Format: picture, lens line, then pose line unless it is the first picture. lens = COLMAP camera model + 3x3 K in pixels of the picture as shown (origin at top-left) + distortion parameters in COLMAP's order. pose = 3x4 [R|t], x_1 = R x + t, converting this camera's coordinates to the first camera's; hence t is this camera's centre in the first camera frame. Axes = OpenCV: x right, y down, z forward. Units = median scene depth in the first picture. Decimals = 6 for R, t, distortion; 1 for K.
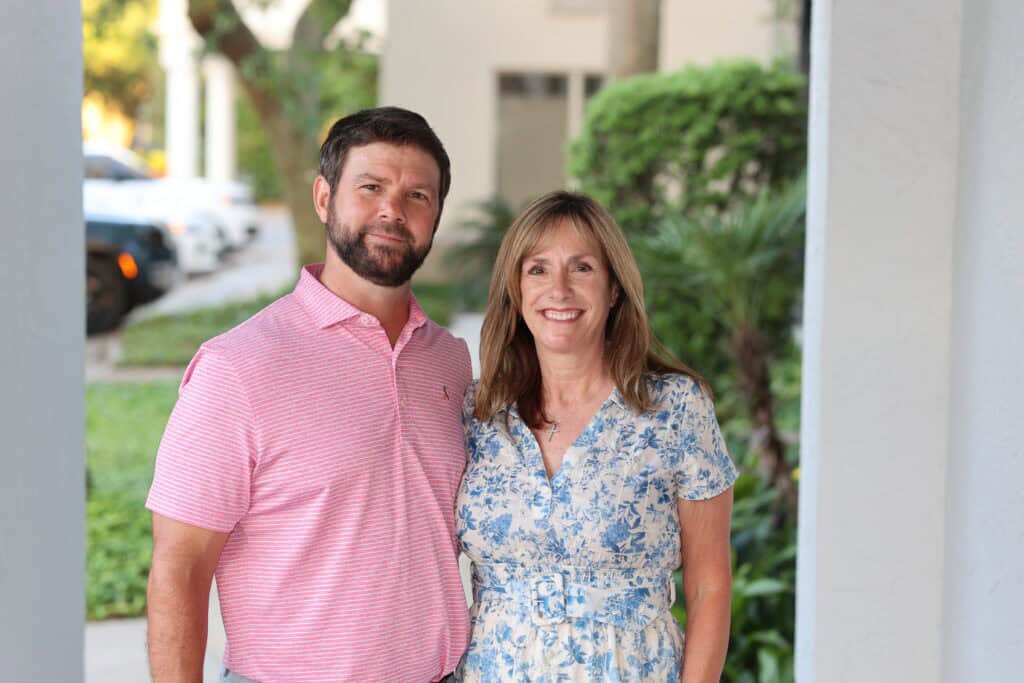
lens RADIAL K [[2481.4, 0, 512.0], [0, 2481.4, 341.5], [0, 0, 1]] dist [0.159085, 0.653437]
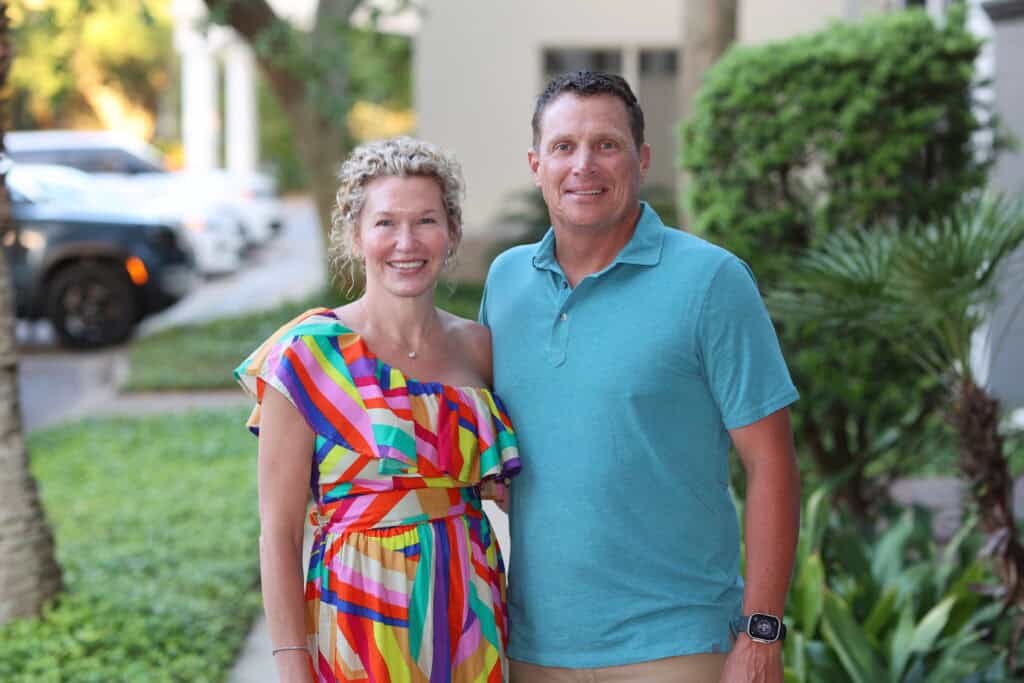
lens RADIAL K [[2481.4, 0, 512.0], [0, 2481.4, 341.5], [0, 0, 1]] dist [0.159085, 0.653437]
pose [[0.999833, -0.014666, -0.010901, -0.010976], [0.014733, 0.999873, 0.006068, -0.009715], [0.010811, -0.006227, 0.999922, 0.118390]]
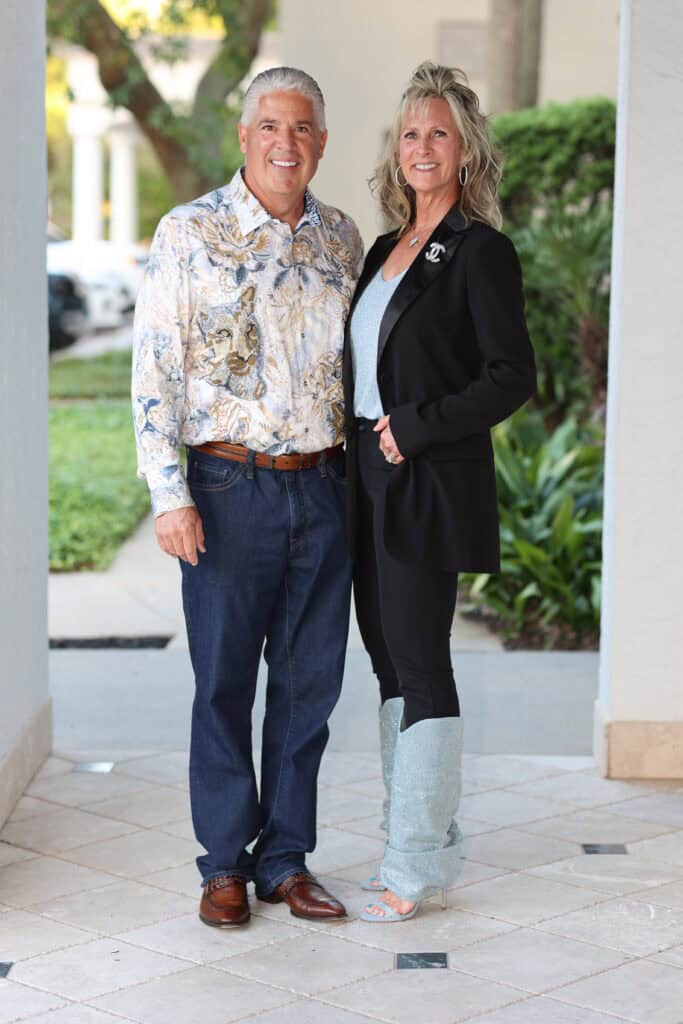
lens RADIAL K [[2436.6, 0, 341.5], [0, 2436.6, 512.0], [0, 0, 1]] dist [0.063903, 0.351712]
pose [[0.999654, 0.005028, -0.025800, 0.002966], [-0.004028, 0.999244, 0.038671, 0.016427], [0.025975, -0.038554, 0.998919, -0.061035]]
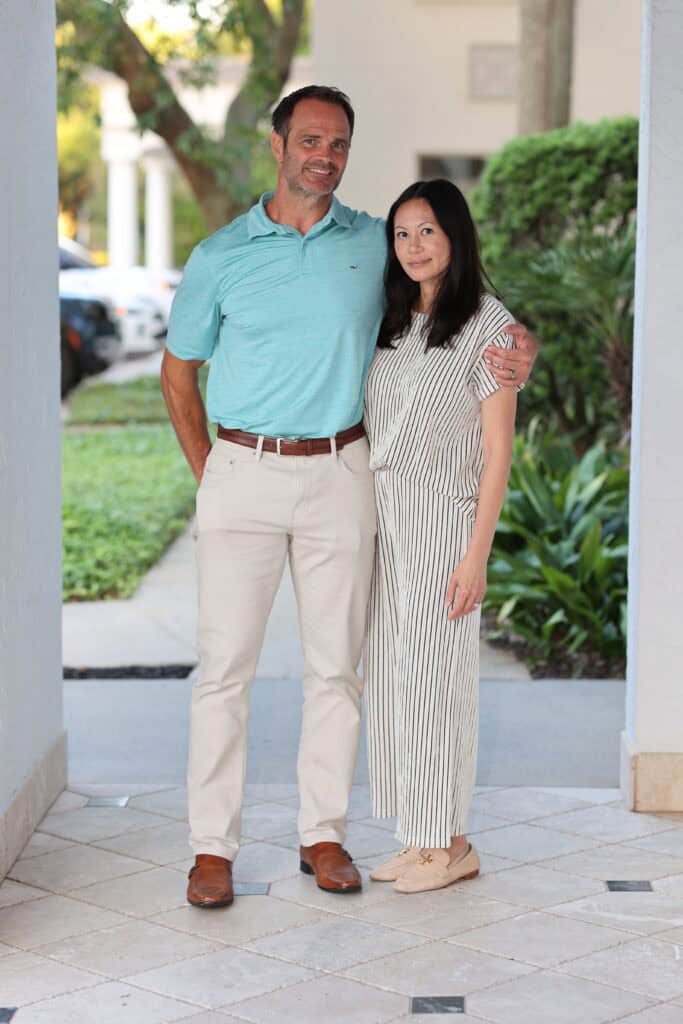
lens RADIAL K [[2436.6, 0, 341.5], [0, 2436.6, 512.0], [0, 0, 1]] dist [0.063903, 0.351712]
pose [[0.999150, -0.001037, -0.041215, 0.005040], [0.002236, 0.999575, 0.029051, 0.016180], [0.041168, -0.029118, 0.998728, -0.054752]]
